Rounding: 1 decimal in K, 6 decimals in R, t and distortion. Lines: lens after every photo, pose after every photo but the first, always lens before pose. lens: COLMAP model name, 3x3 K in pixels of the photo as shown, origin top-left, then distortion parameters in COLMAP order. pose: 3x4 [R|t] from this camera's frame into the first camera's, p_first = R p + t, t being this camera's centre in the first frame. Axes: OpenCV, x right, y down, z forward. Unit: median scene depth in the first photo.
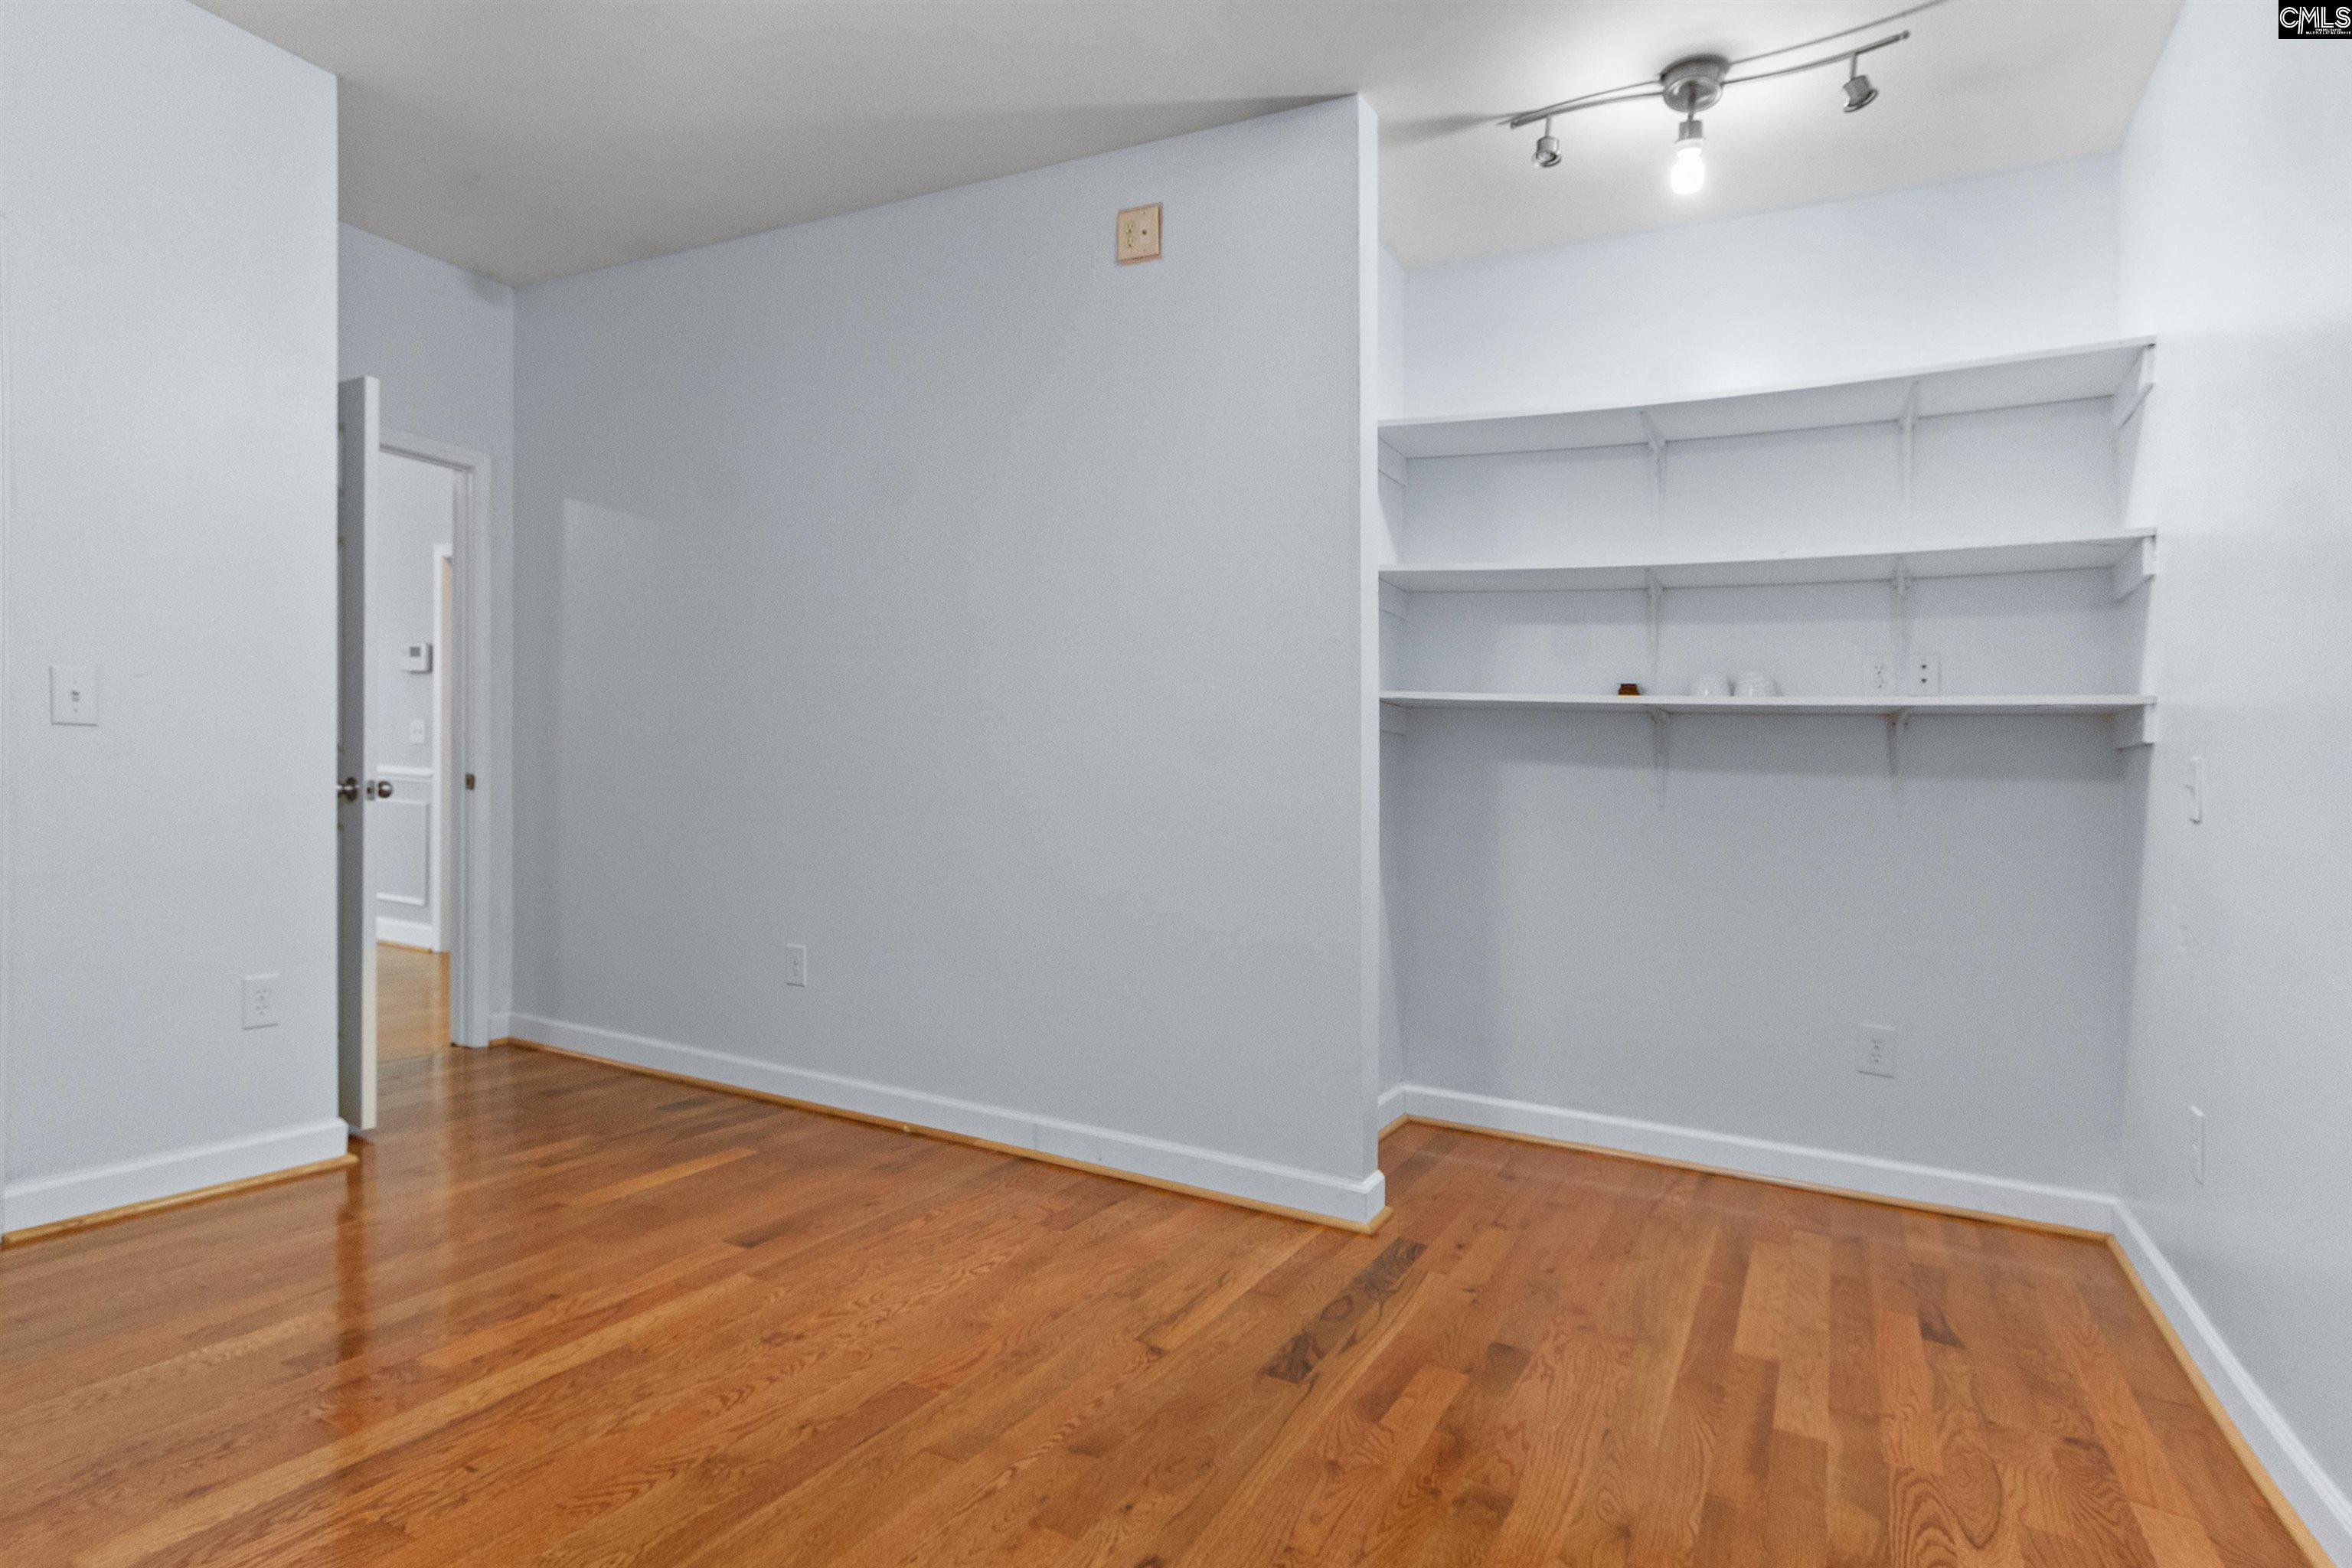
lens RADIAL K [[1317.8, 0, 1171.2], [0, 1317.8, 827.9], [0, 0, 1]] dist [0.003709, 0.032965]
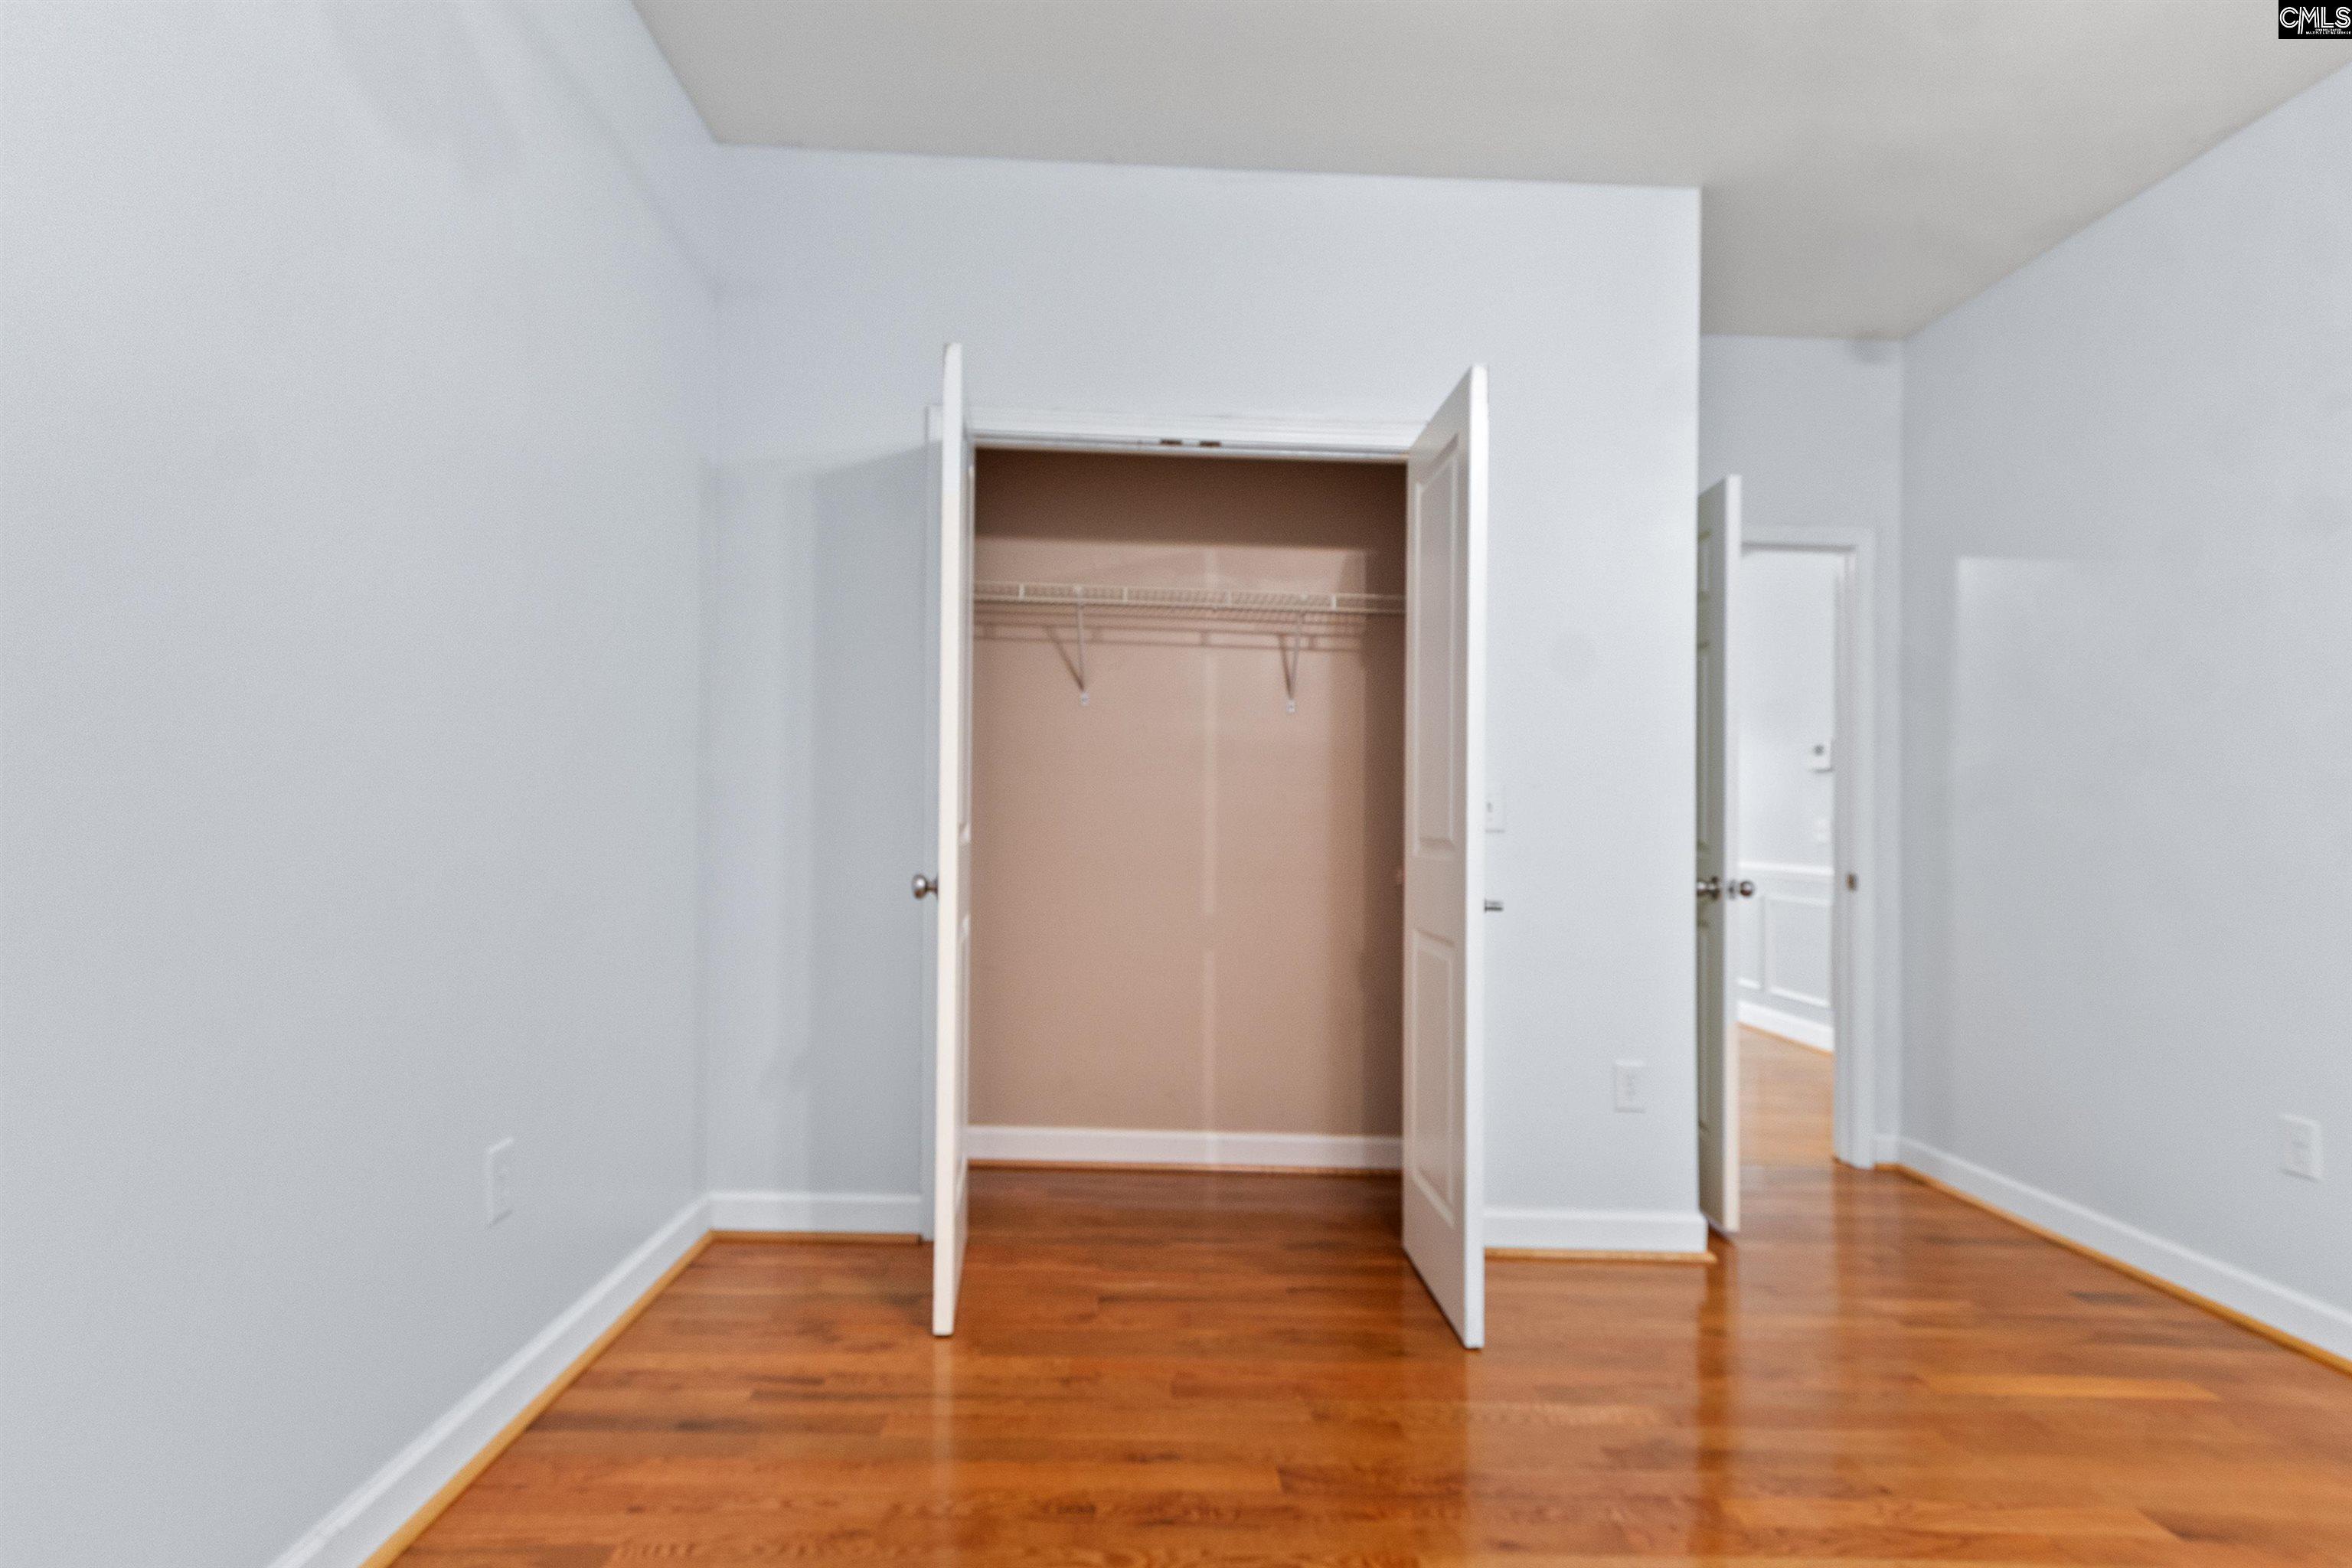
lens RADIAL K [[1317.8, 0, 1171.2], [0, 1317.8, 827.9], [0, 0, 1]] dist [0.003709, 0.032965]
pose [[0.522672, -0.019837, -0.852303, 0.025578], [-0.043719, 0.997790, -0.050033, -0.006166], [0.851412, 0.063413, 0.520650, 0.111658]]
